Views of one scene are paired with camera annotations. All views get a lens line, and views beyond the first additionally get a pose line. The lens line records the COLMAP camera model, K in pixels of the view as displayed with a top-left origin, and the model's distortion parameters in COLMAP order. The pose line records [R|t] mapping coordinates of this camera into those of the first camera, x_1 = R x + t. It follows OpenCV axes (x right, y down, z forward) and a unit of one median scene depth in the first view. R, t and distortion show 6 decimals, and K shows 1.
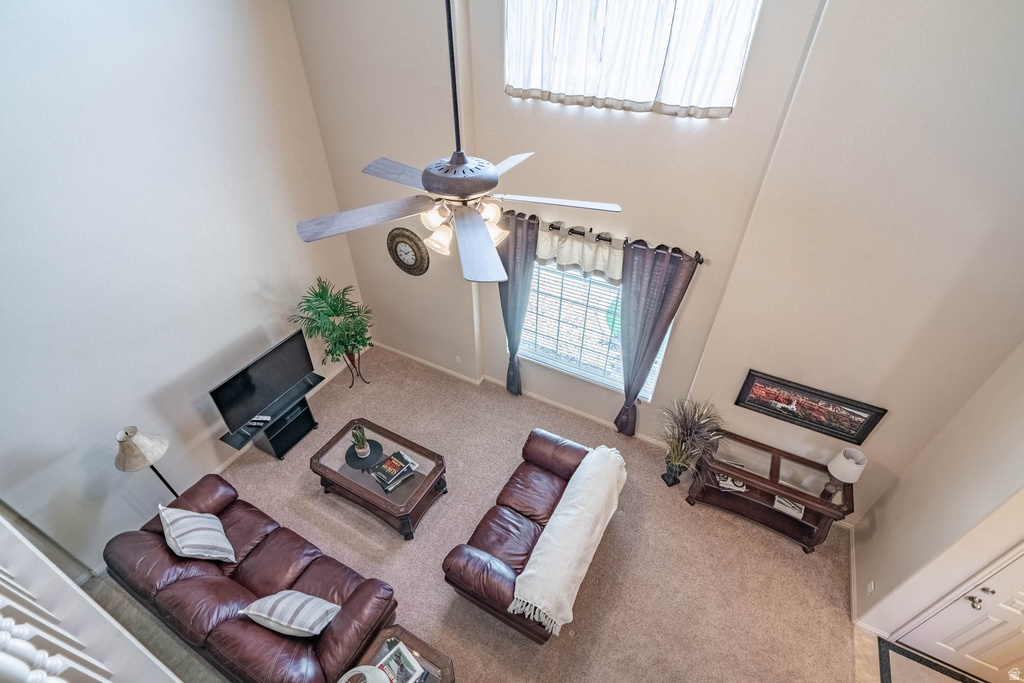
lens RADIAL K [[457.4, 0, 512.5], [0, 457.4, 342.1], [0, 0, 1]] dist [0.001454, 0.000245]
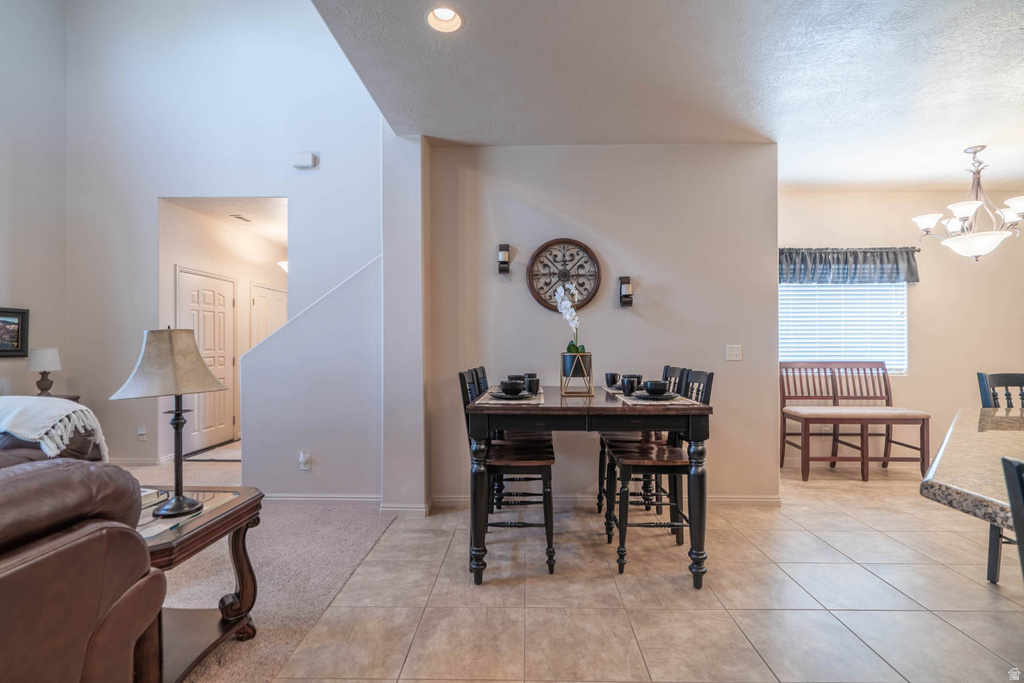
lens RADIAL K [[466.7, 0, 512.0], [0, 466.7, 341.5], [0, 0, 1]] dist [0.001820, 0.000218]
pose [[-0.446934, 0.009112, 0.894520, -0.710511], [0.575425, 0.768550, 0.279673, 0.510138], [-0.684935, 0.639725, -0.348735, 0.523384]]
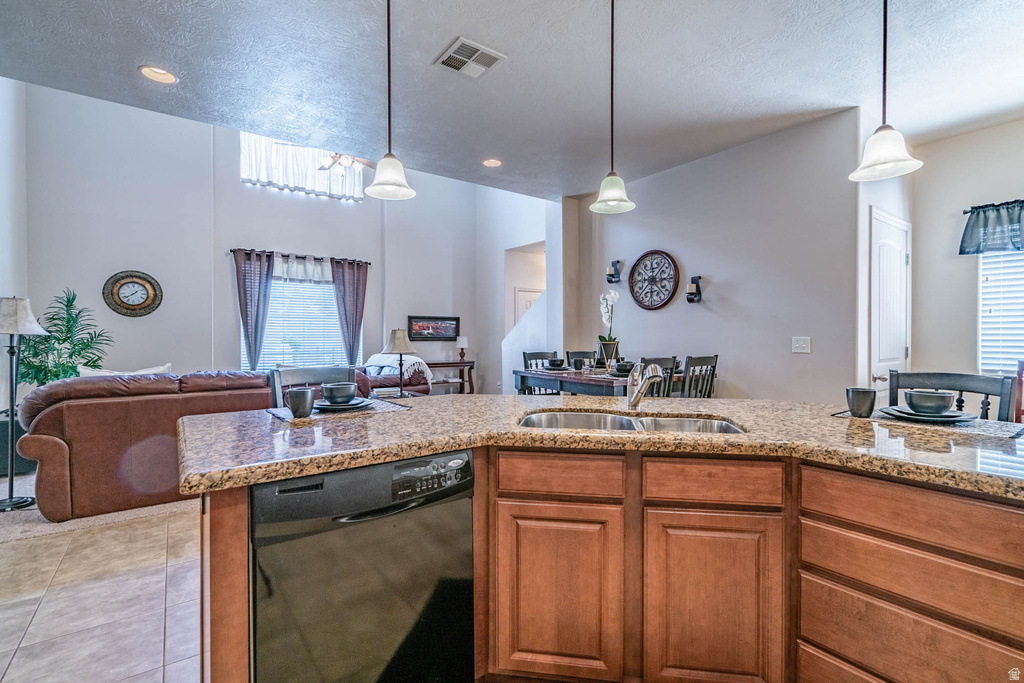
lens RADIAL K [[457.4, 0, 512.5], [0, 457.4, 342.1], [0, 0, 1]] dist [0.001454, 0.000245]
pose [[0.424775, -0.008657, 0.905257, -1.044798], [0.575697, 0.774303, -0.262730, 0.883511], [-0.698669, 0.632756, 0.333889, 0.078694]]
